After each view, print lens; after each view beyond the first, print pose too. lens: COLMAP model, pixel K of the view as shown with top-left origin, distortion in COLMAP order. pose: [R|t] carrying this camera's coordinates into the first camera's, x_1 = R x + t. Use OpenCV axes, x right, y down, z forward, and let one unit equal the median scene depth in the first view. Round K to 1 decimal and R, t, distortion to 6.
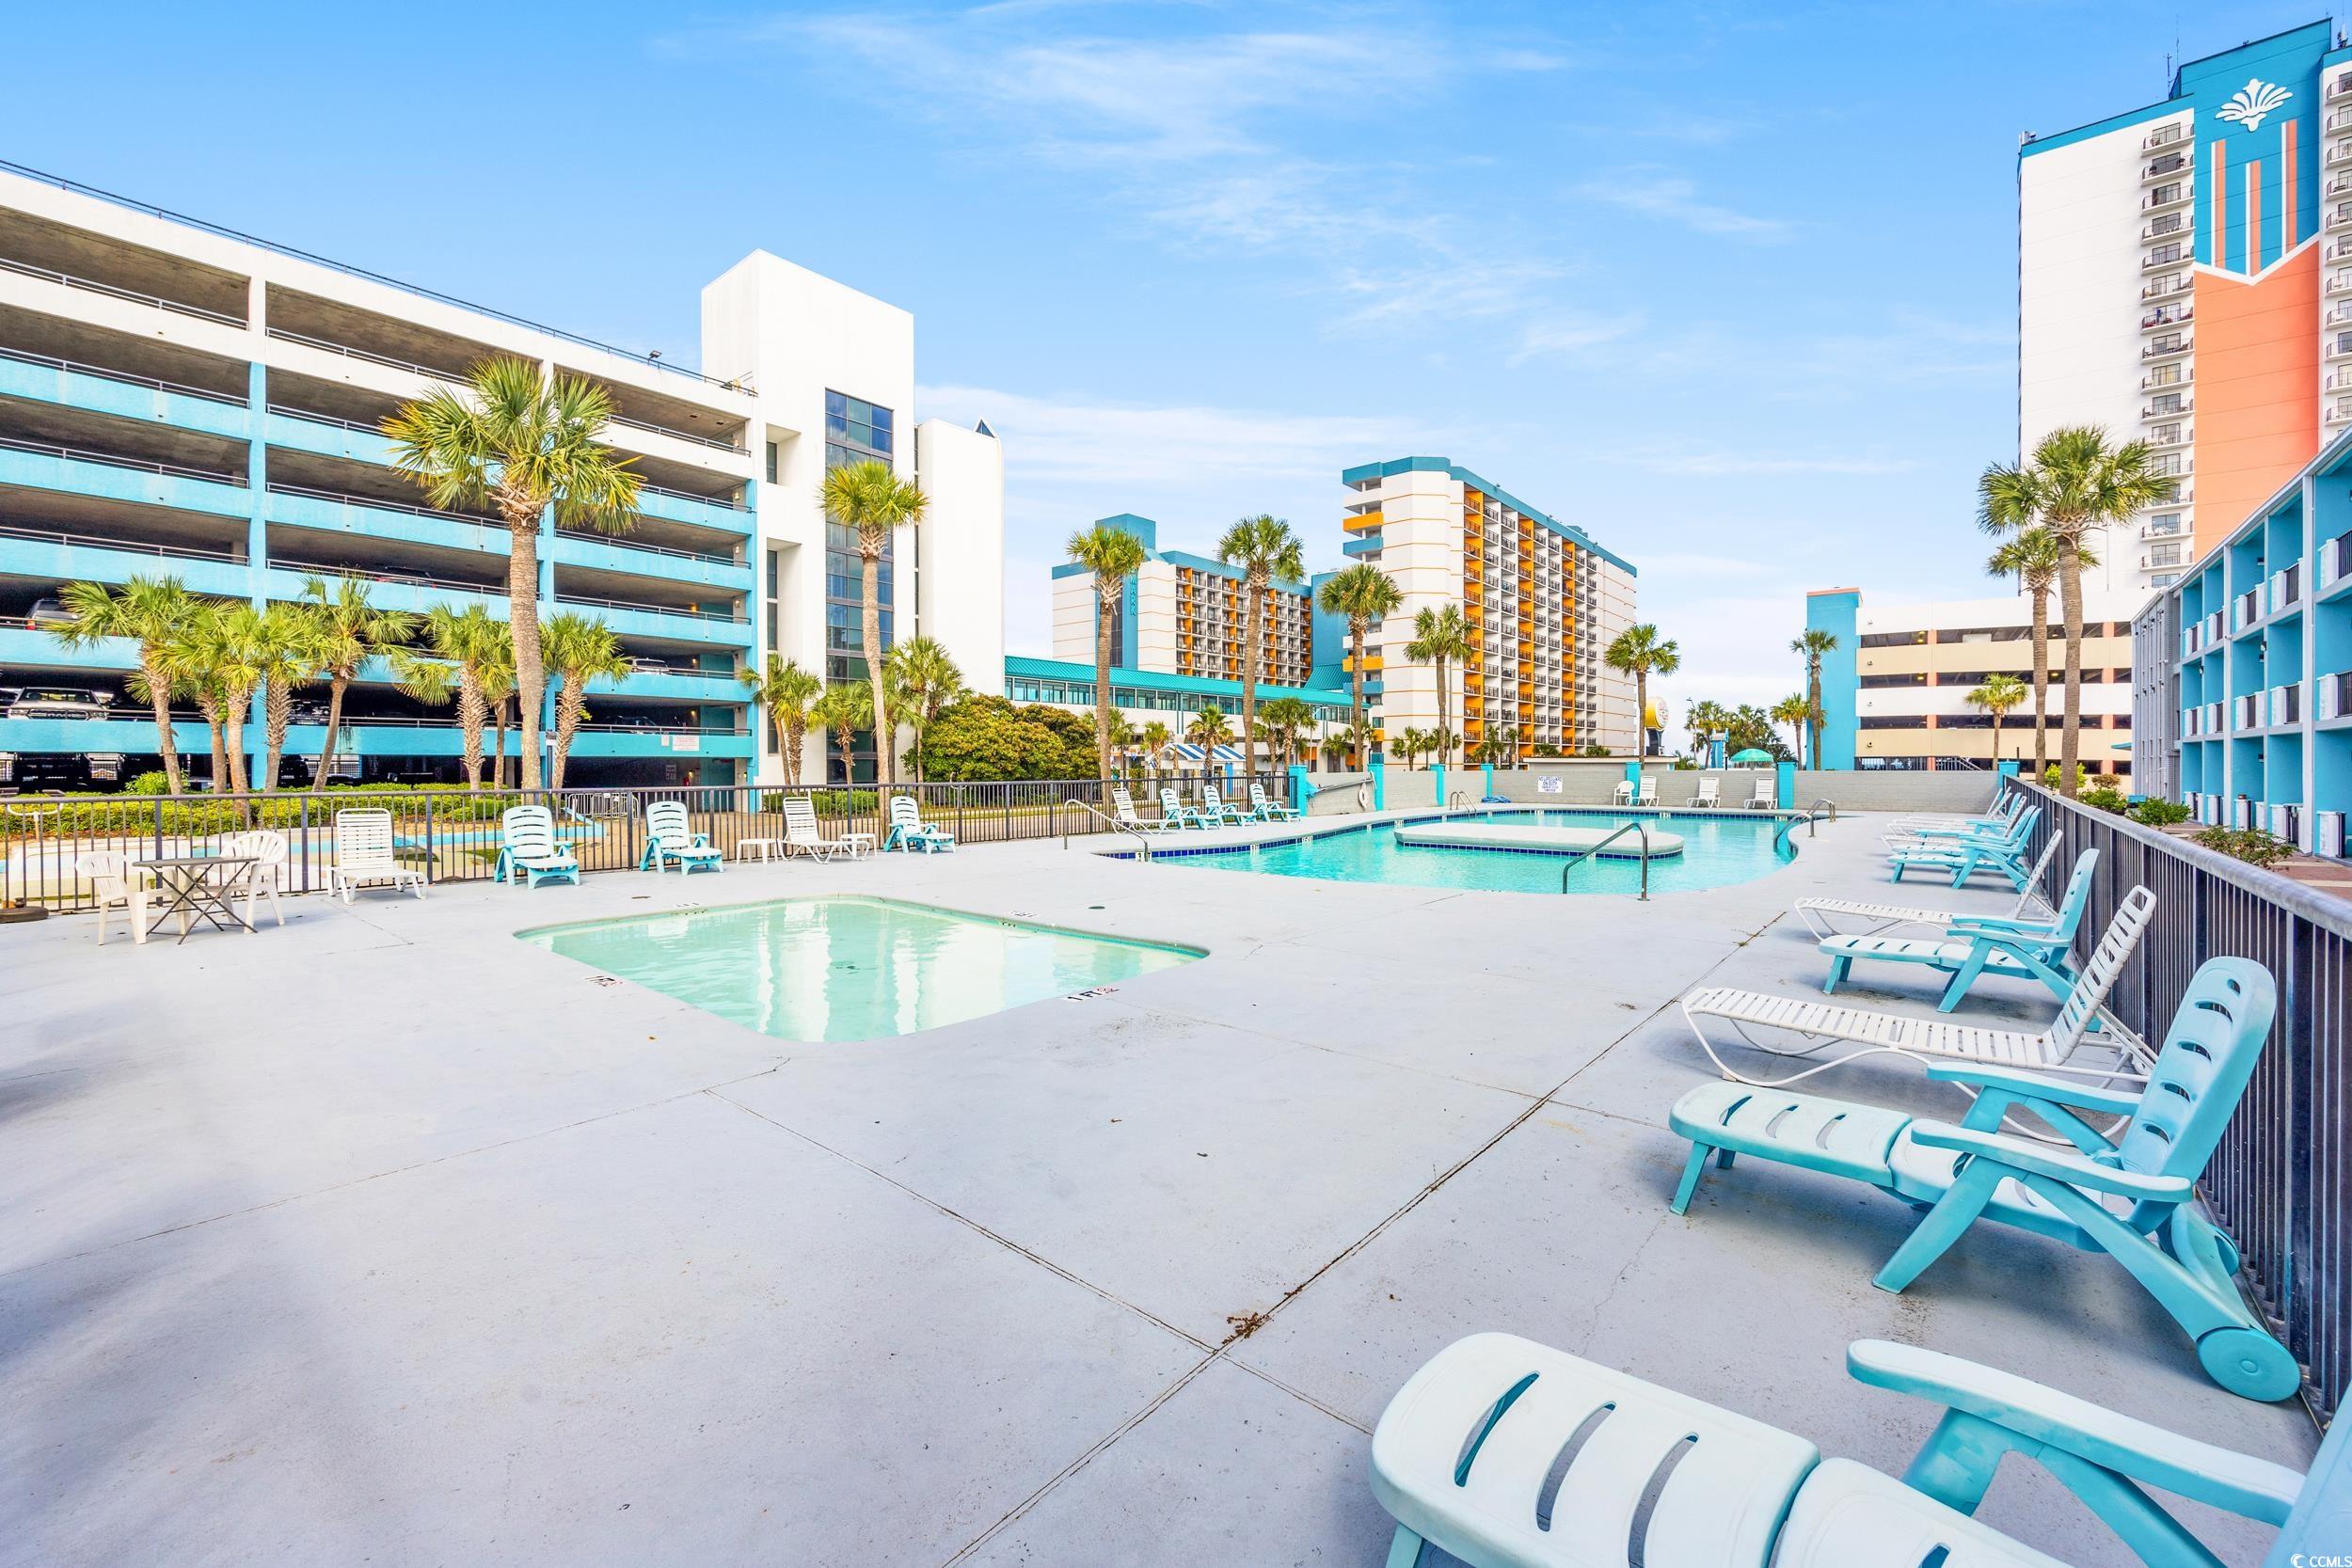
lens RADIAL K [[950.1, 0, 1163.3], [0, 950.1, 776.4], [0, 0, 1]] dist [-0.005270, 0.001177]
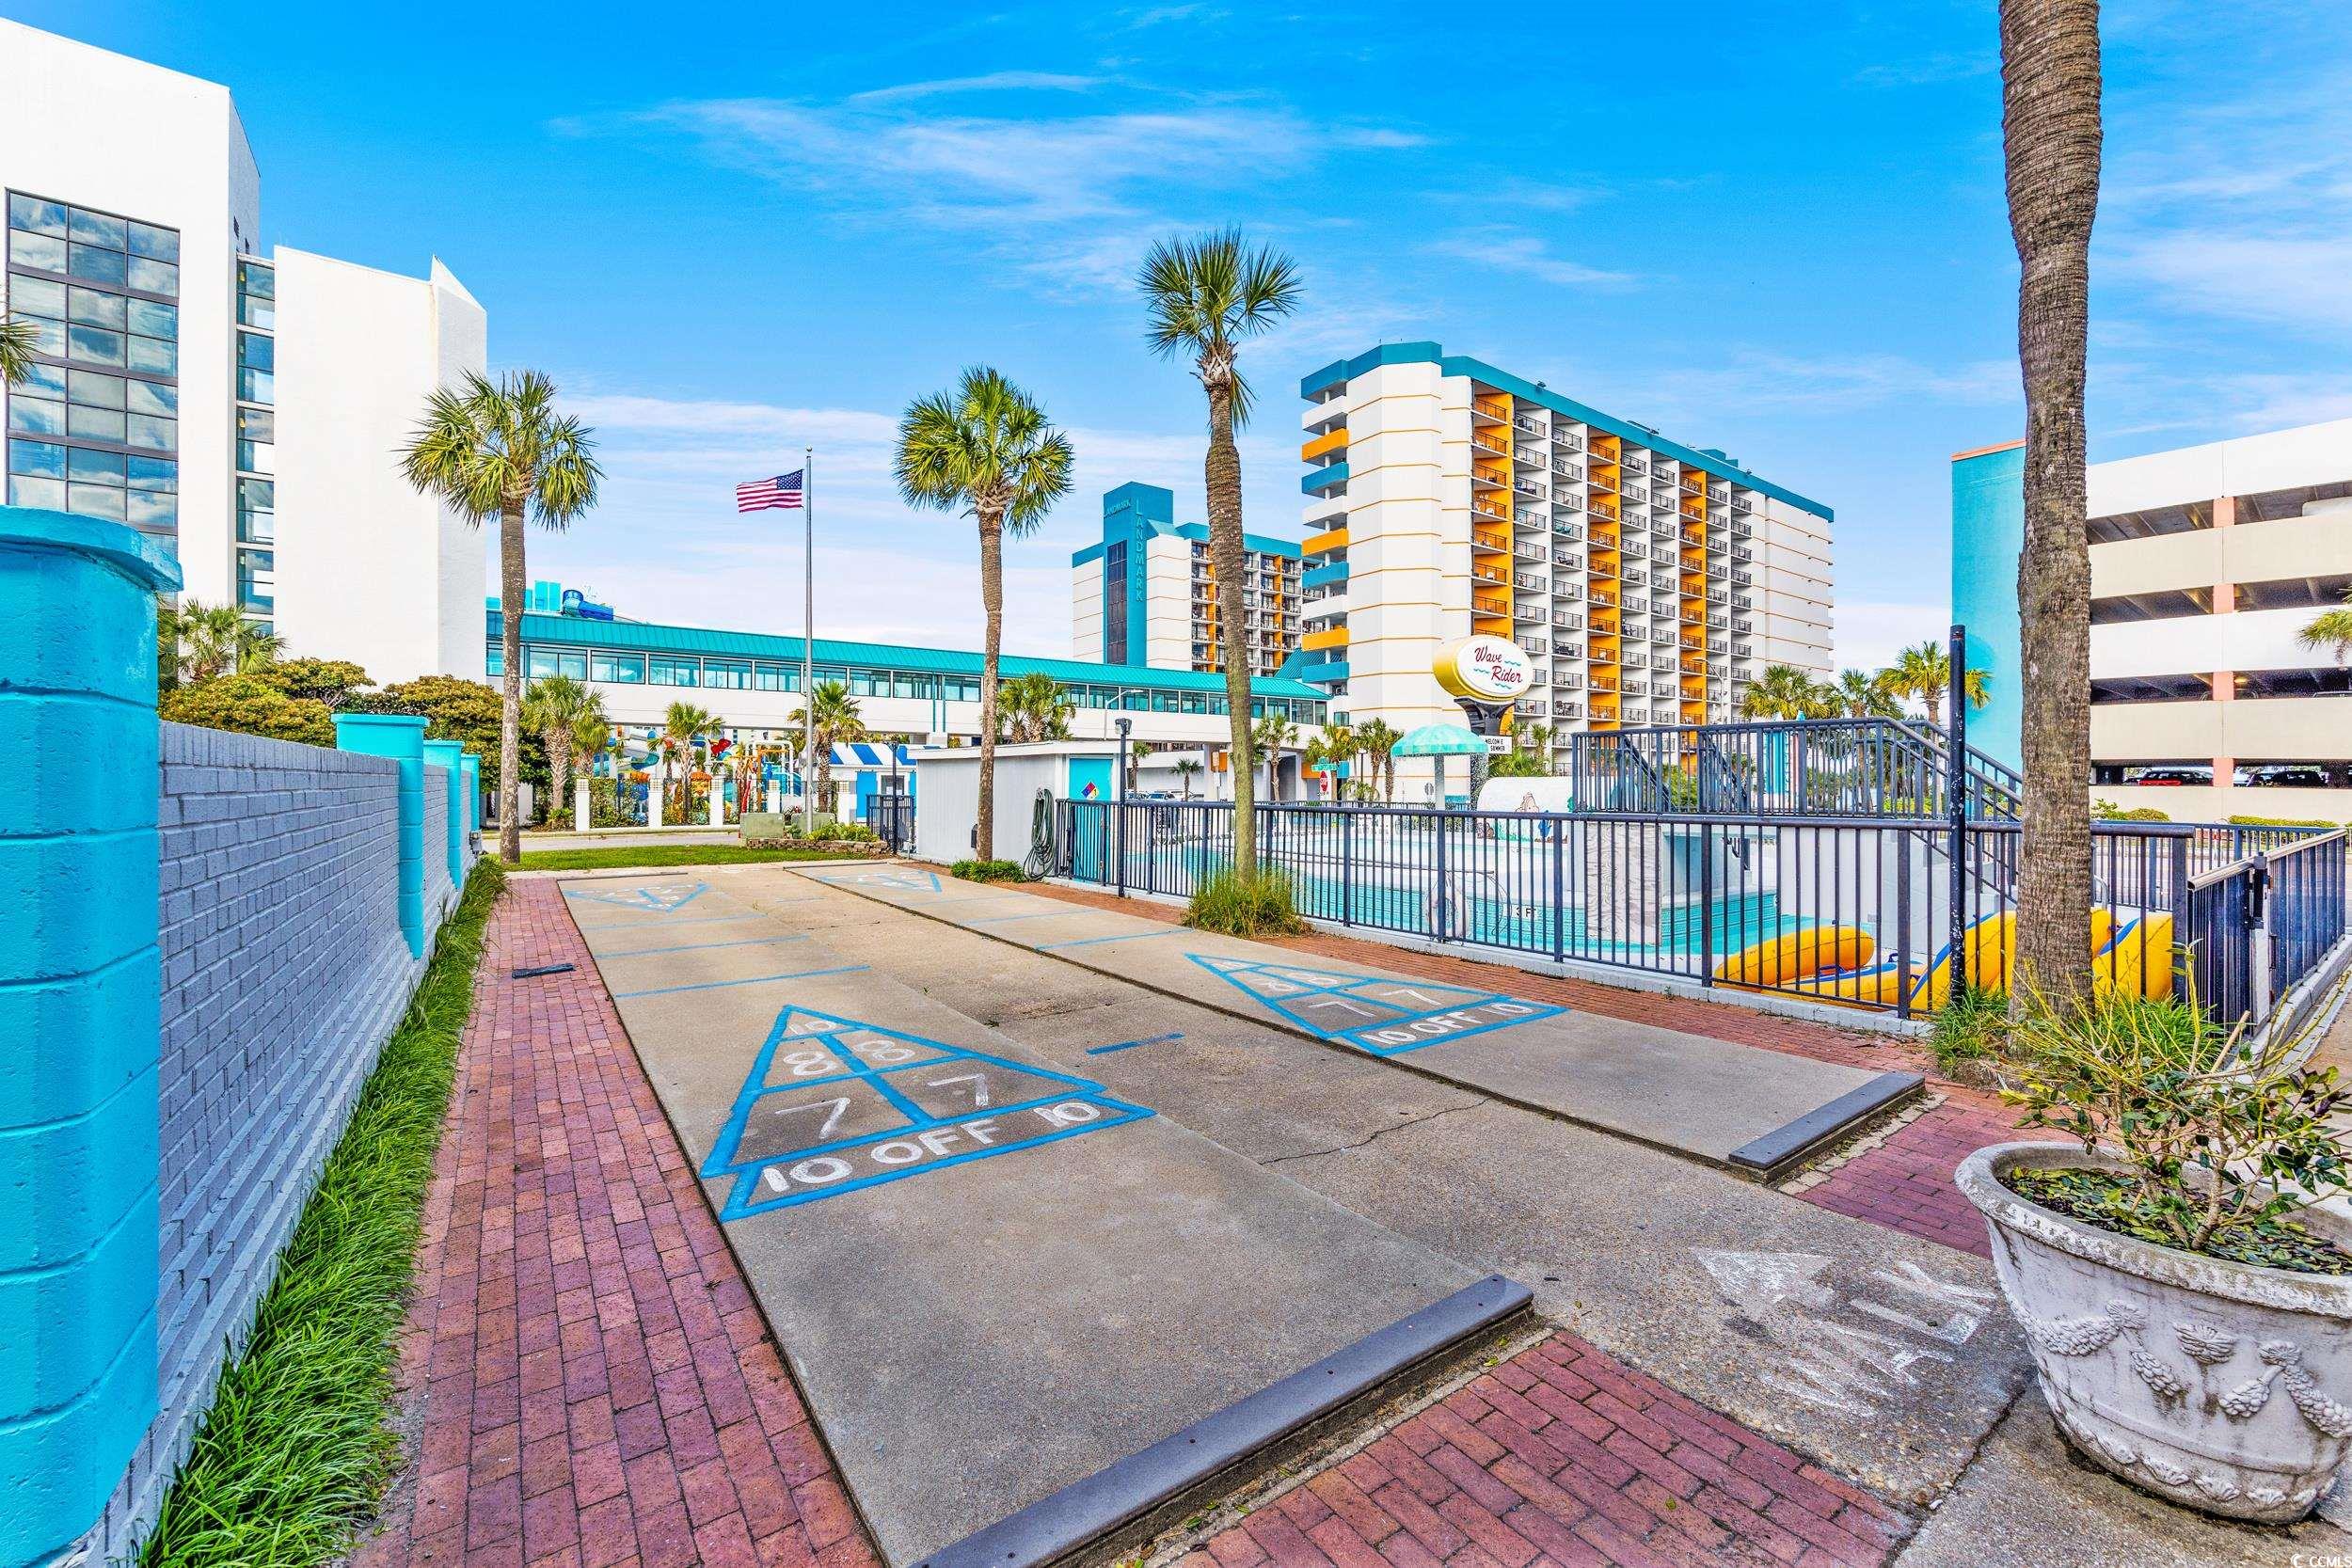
lens RADIAL K [[950.1, 0, 1167.1], [0, 950.1, 782.1], [0, 0, 1]] dist [-0.005270, 0.001177]
pose [[0.970851, 0.002228, -0.239675, 0.322883], [-0.005599, 0.999895, -0.013383, 0.000843], [0.239620, 0.014335, 0.970761, 0.322613]]
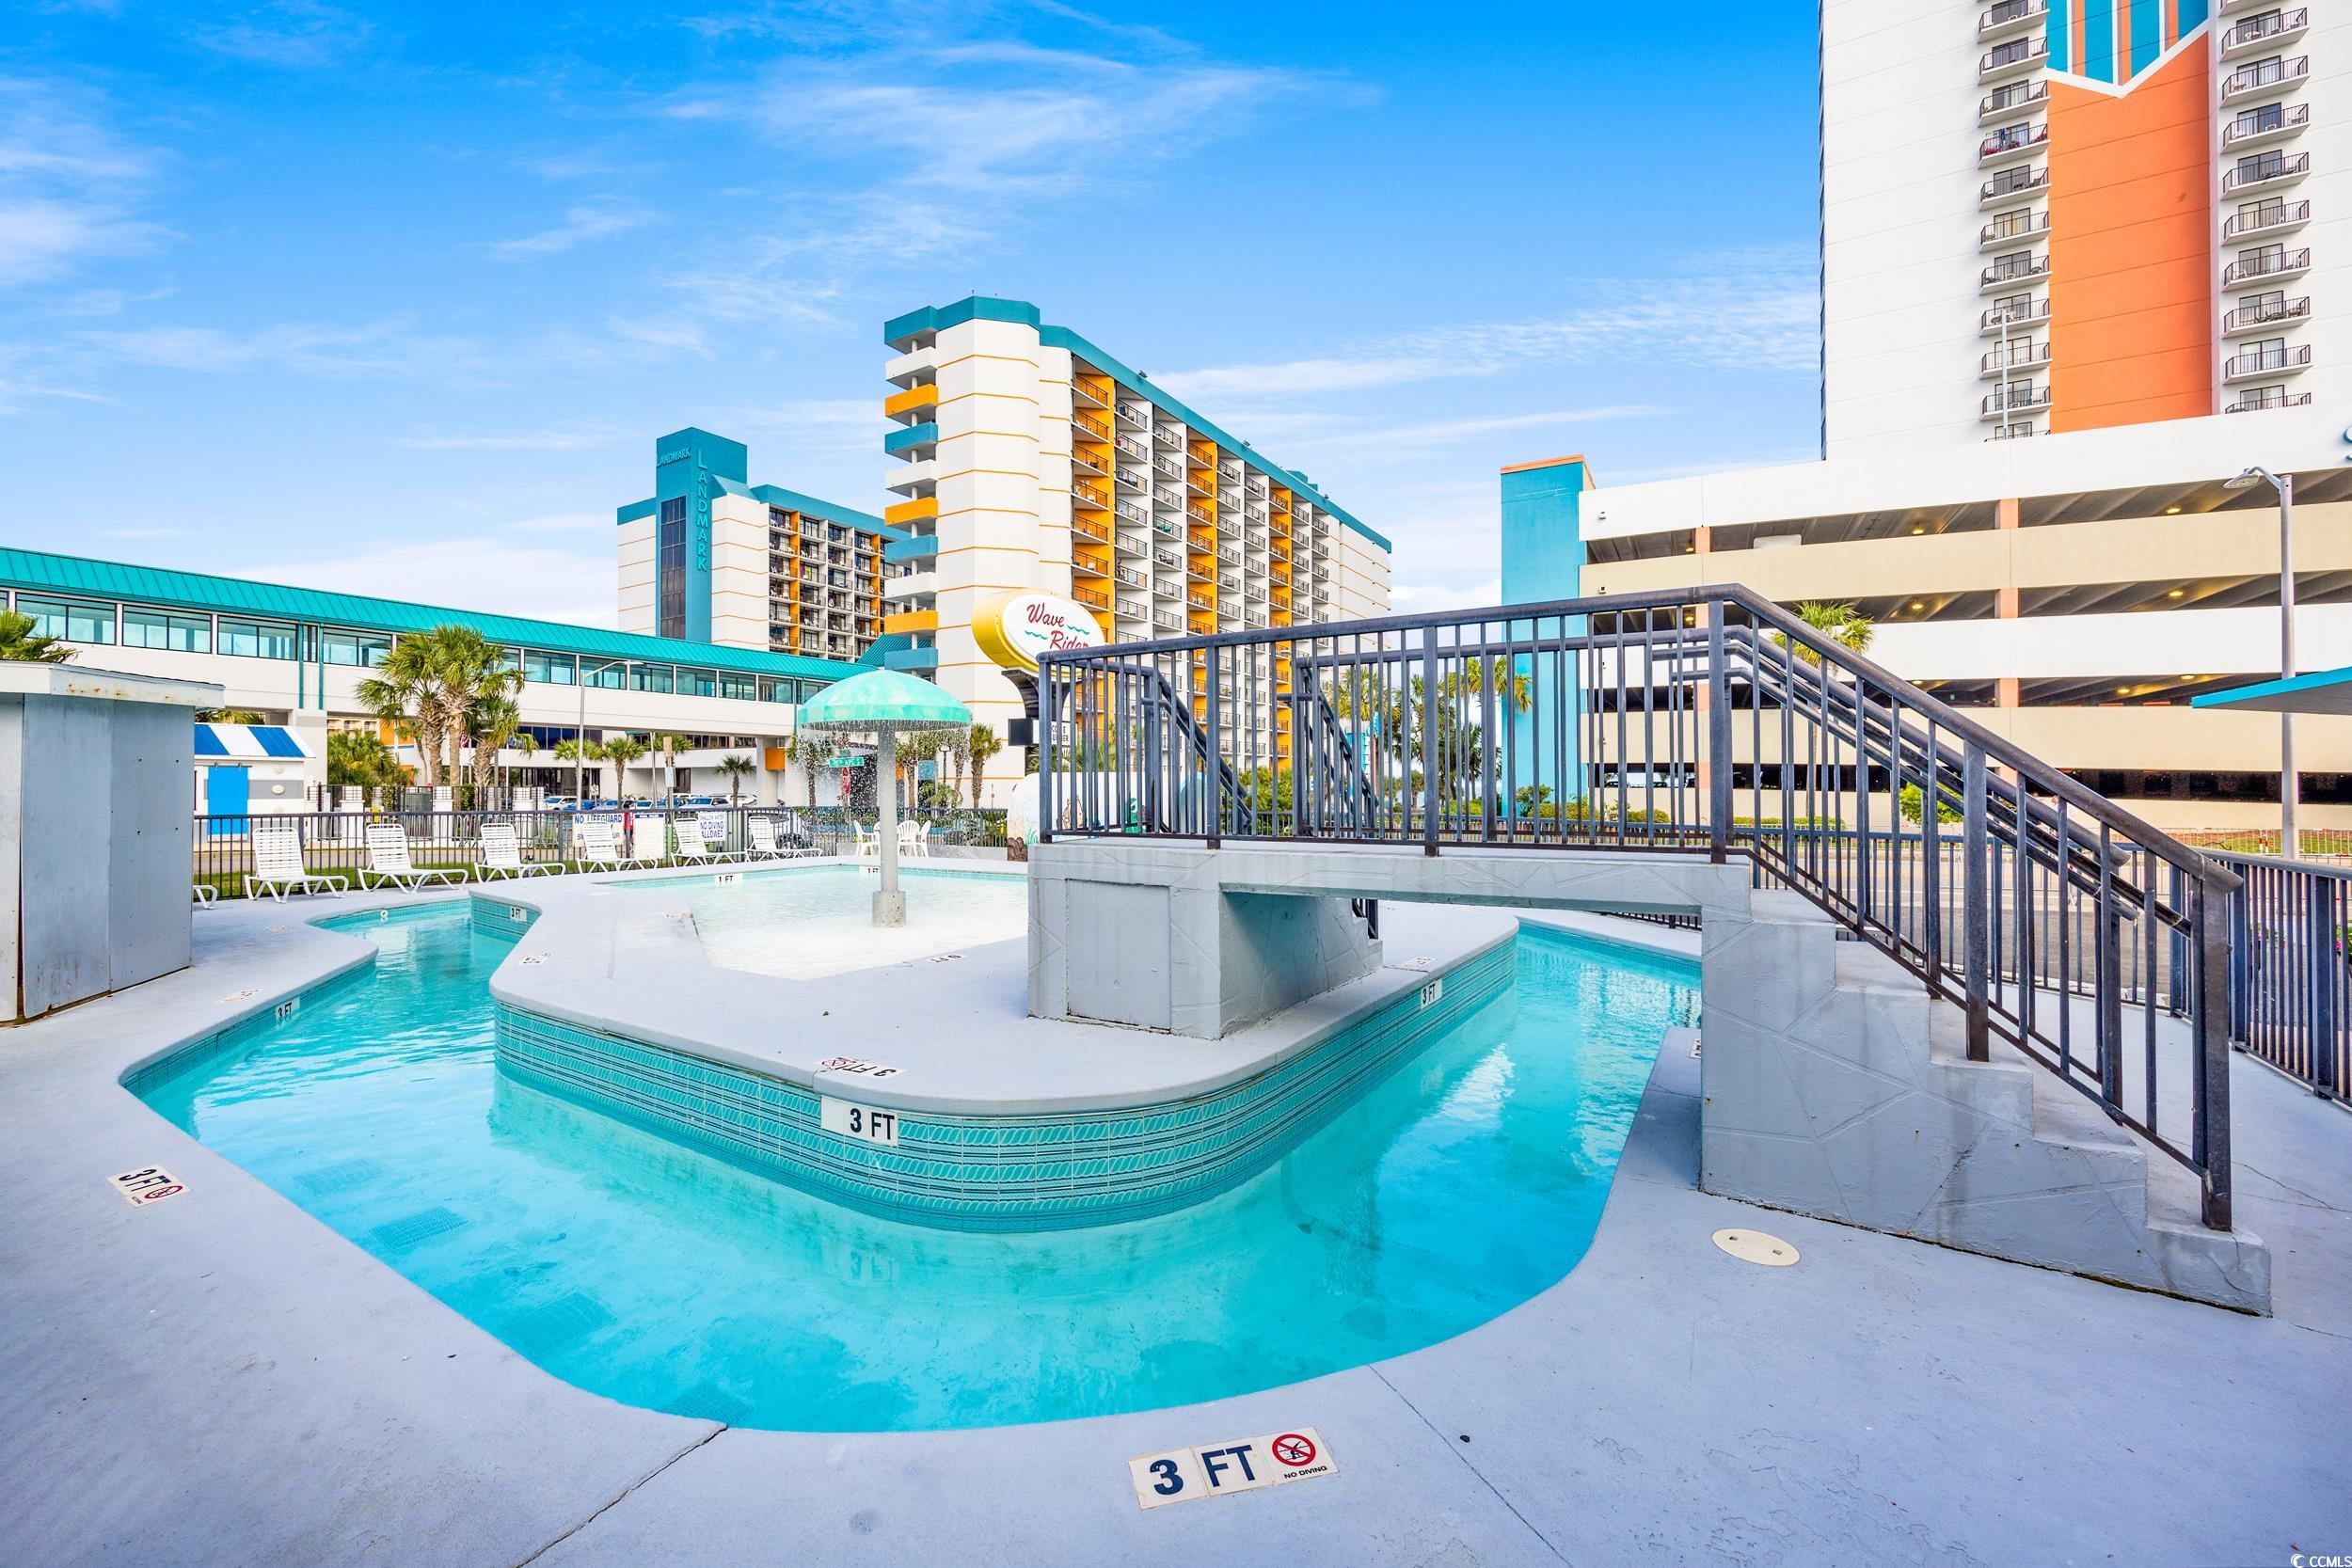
lens RADIAL K [[950.1, 0, 1175.1], [0, 950.1, 785.6], [0, 0, 1]] dist [-0.005270, 0.001177]
pose [[0.988117, 0.003269, 0.153667, 0.347736], [-0.000936, 0.999883, -0.015248, 0.000700], [-0.153699, 0.014923, 0.988005, 0.415623]]
